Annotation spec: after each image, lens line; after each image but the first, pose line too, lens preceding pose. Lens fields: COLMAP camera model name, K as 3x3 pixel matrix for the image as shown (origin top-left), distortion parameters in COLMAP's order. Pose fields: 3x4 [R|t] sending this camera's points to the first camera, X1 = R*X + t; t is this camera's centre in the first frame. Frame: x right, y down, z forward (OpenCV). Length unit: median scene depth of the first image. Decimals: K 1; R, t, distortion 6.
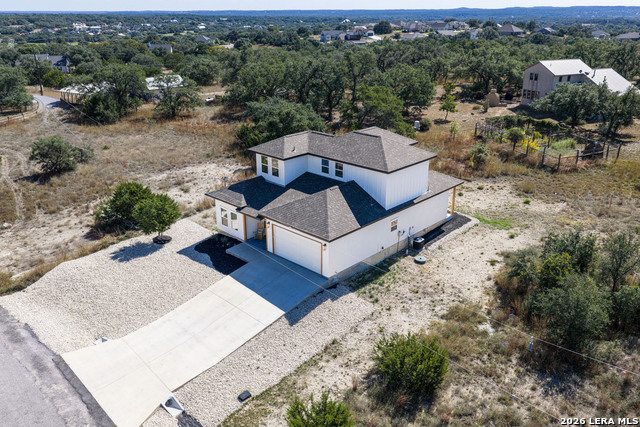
lens RADIAL K [[531.4, 0, 320.0], [0, 531.4, 213.5], [0, 0, 1]] dist [0.003483, -0.004458]
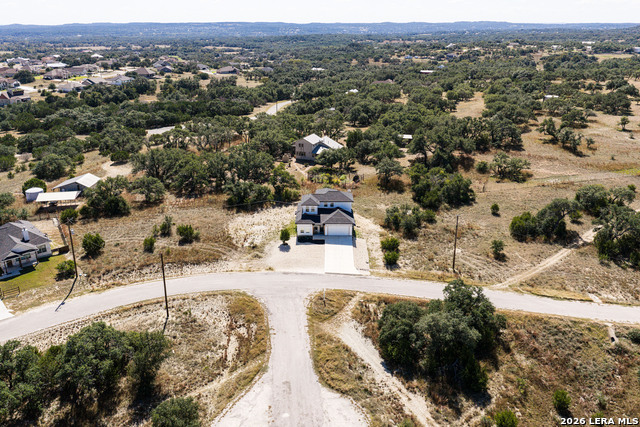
lens RADIAL K [[531.4, 0, 320.0], [0, 531.4, 213.5], [0, 0, 1]] dist [0.003483, -0.004458]
pose [[0.732959, -0.231851, 0.639544, -2.036627], [0.246293, 0.966791, 0.068219, -0.264119], [-0.634122, 0.107514, 0.765722, -1.336434]]
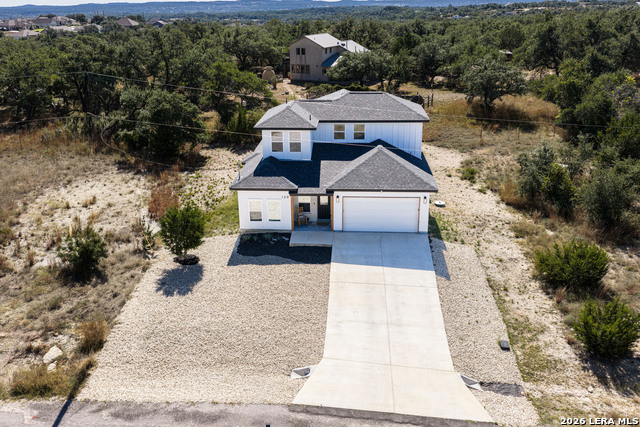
lens RADIAL K [[569.0, 0, 320.0], [0, 569.0, 213.5], [0, 0, 1]] dist [0.006449, -0.006386]
pose [[0.767678, -0.229774, 0.598226, -0.671341], [0.240208, 0.968623, 0.063793, -0.022655], [-0.594114, 0.094726, 0.798784, 0.249945]]
